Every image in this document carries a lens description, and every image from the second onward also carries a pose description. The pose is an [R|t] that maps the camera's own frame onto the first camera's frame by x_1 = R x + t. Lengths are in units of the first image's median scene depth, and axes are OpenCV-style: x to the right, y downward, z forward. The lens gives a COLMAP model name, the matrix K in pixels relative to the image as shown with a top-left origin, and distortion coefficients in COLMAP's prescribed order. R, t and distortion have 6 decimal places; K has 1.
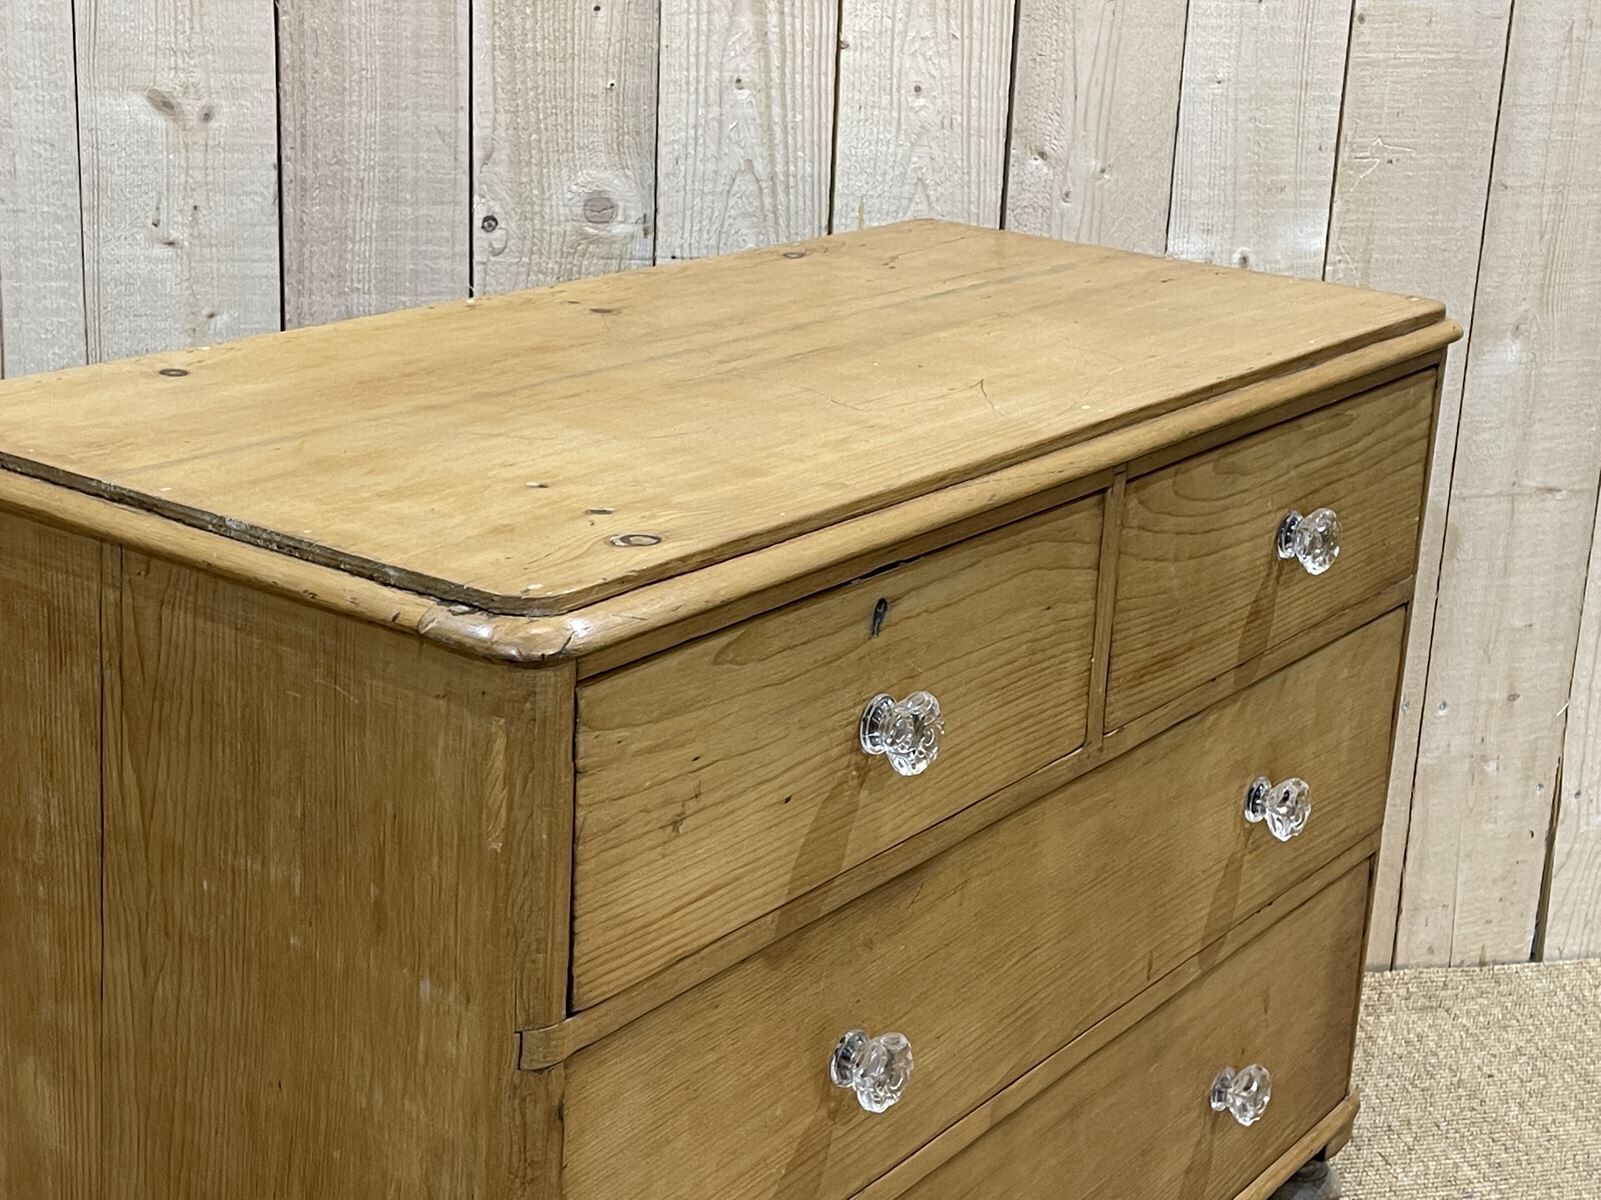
lens RADIAL K [[2495.6, 0, 832.4], [0, 2495.6, 576.9], [0, 0, 1]] dist [0.065529, 0.000000]
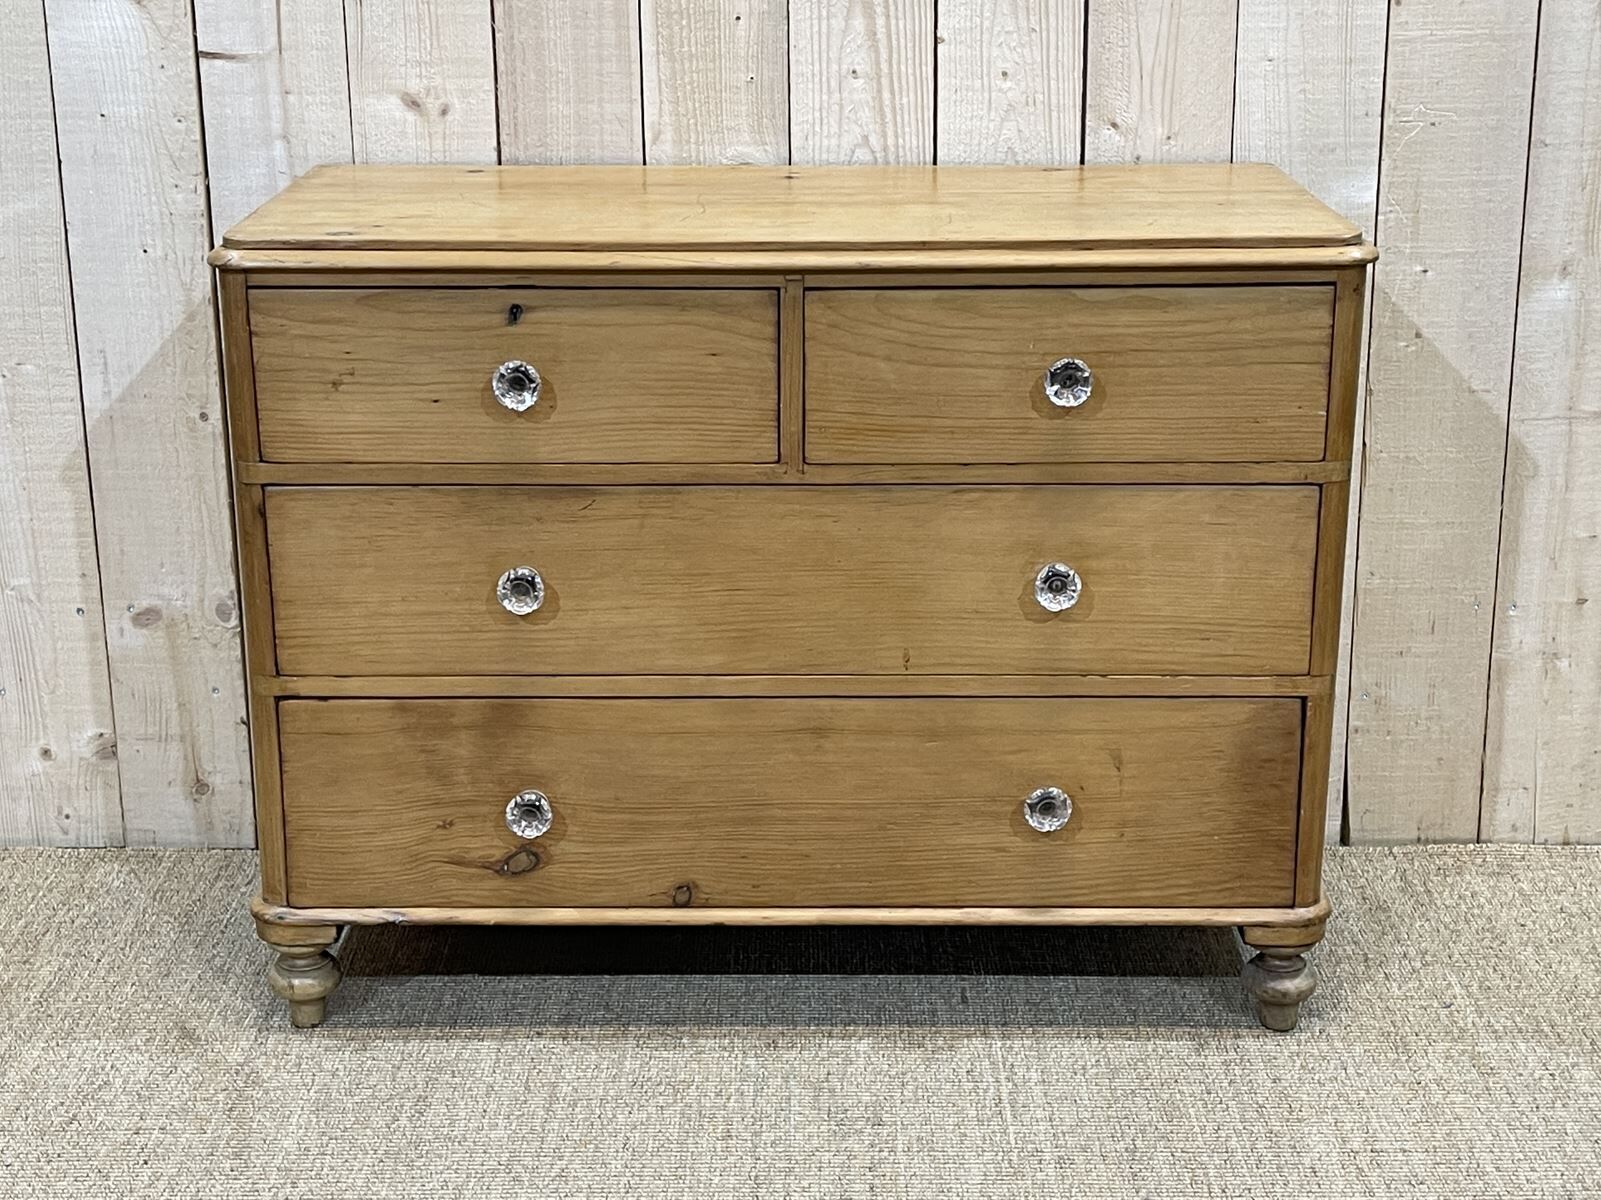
lens RADIAL K [[2495.6, 0, 805.7], [0, 2495.6, 588.2], [0, 0, 1]] dist [0.065529, 0.000000]
pose [[0.964568, 0.020268, -0.263054, 0.278097], [-0.023503, 0.999682, -0.009156, 0.072716], [0.262785, 0.015014, 0.964738, -0.211362]]
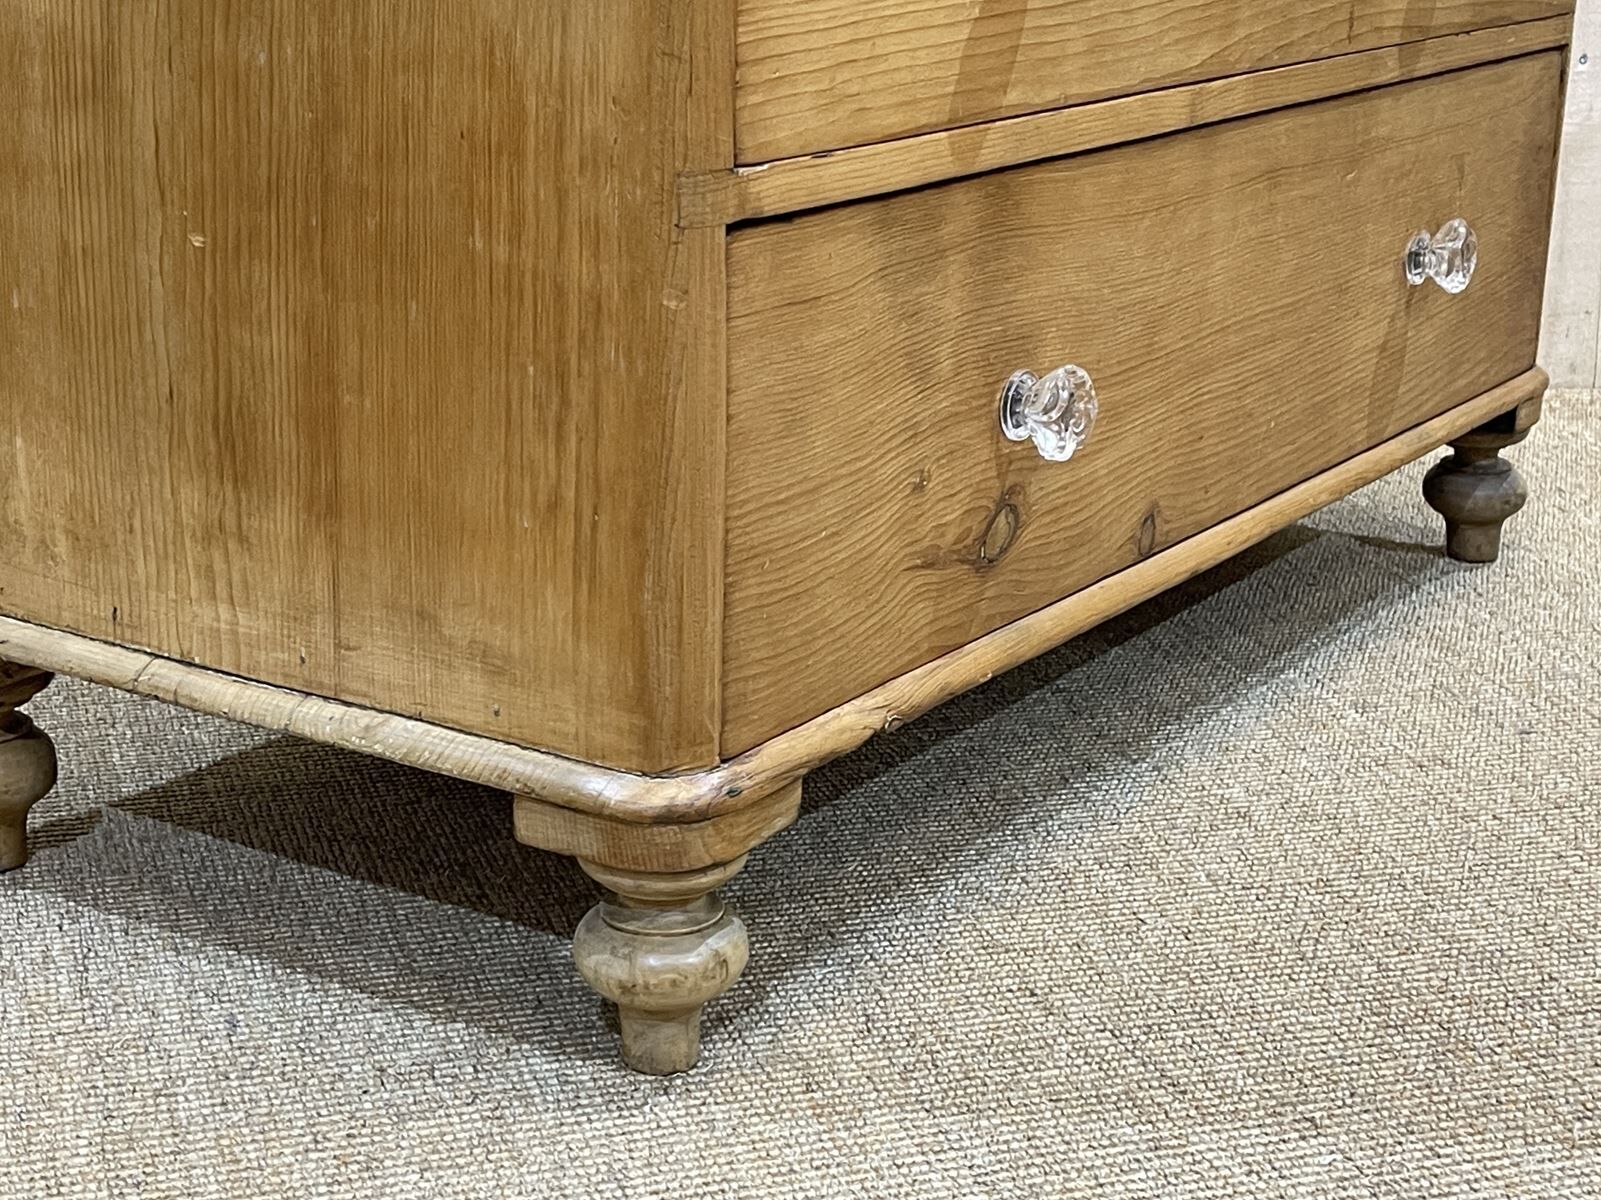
lens RADIAL K [[2832.7, 0, 795.3], [0, 2832.7, 586.5], [0, 0, 1]] dist [0.100547, 0.000000]
pose [[0.732581, -0.224765, 0.642500, -0.583279], [0.217549, 0.971715, 0.091884, 0.135915], [-0.644979, 0.072463, 0.760757, 0.424857]]
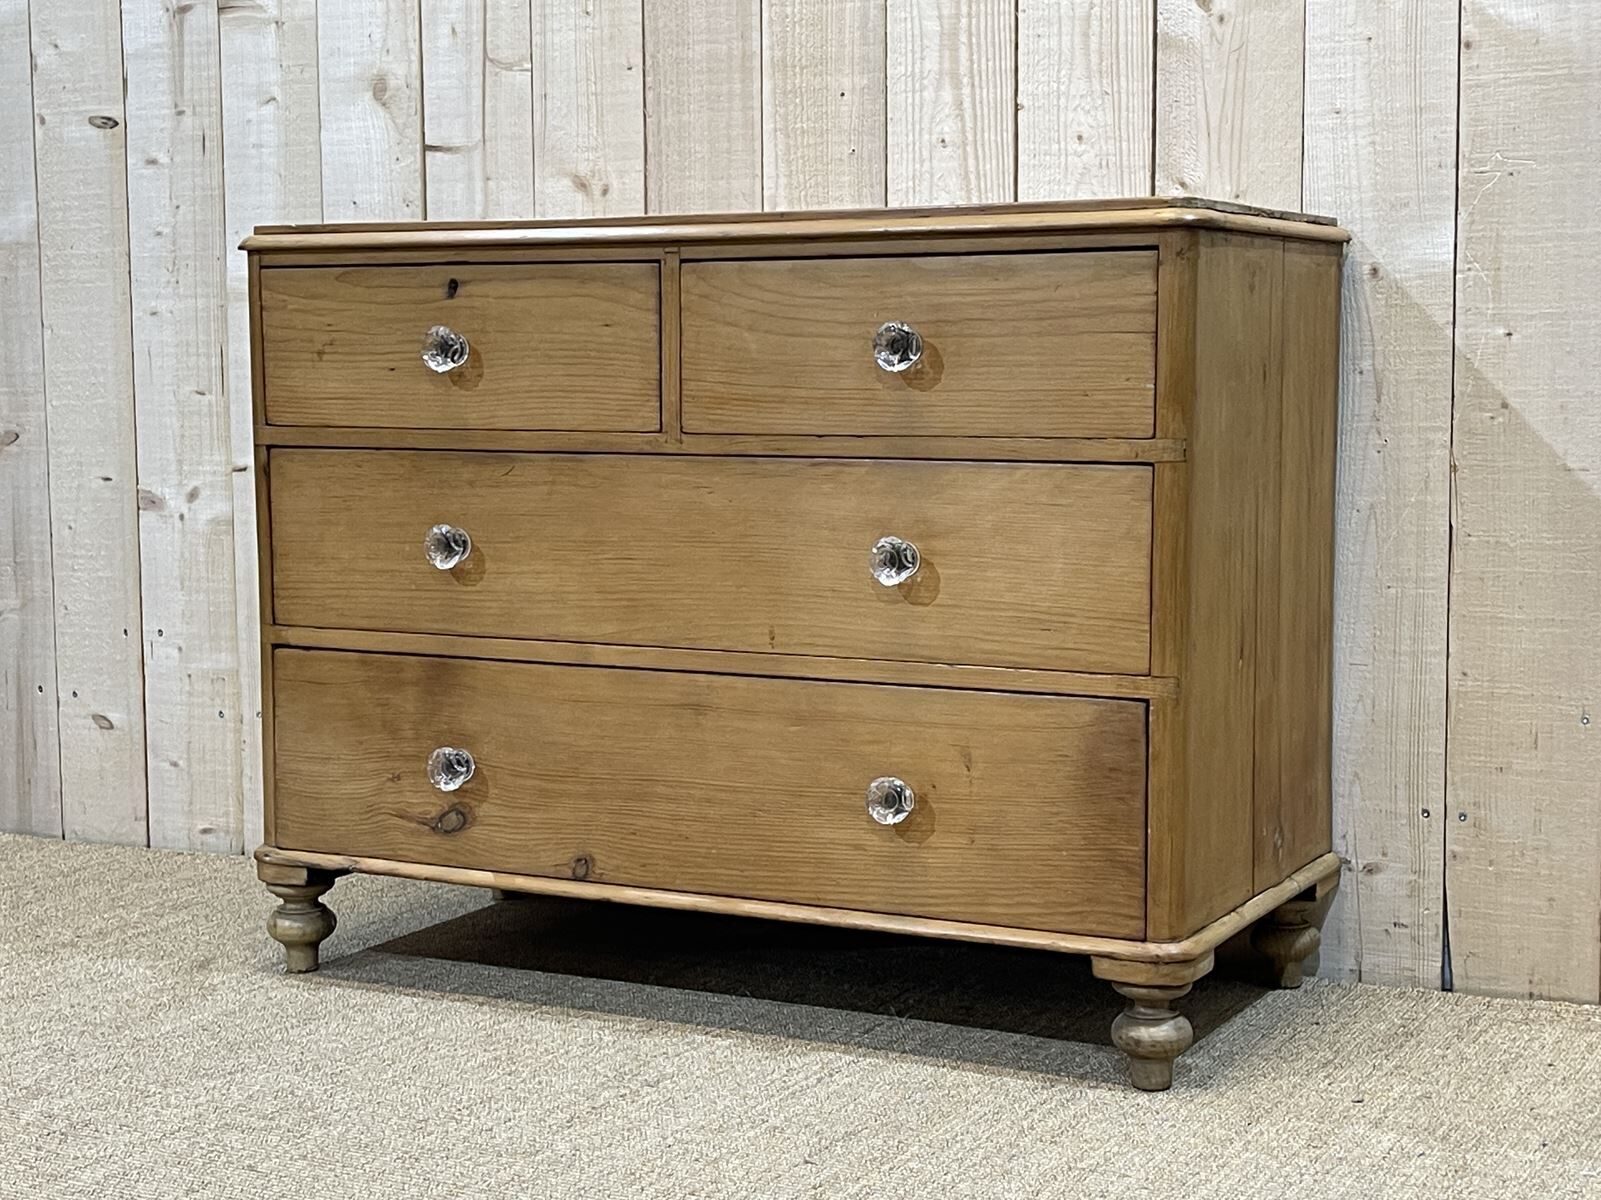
lens RADIAL K [[2495.6, 0, 849.2], [0, 2495.6, 612.8], [0, 0, 1]] dist [0.065529, 0.000000]
pose [[0.750513, 0.012143, -0.660744, 0.795169], [-0.156137, 0.974783, -0.159435, 0.256291], [0.642146, 0.222824, 0.733483, 0.079935]]
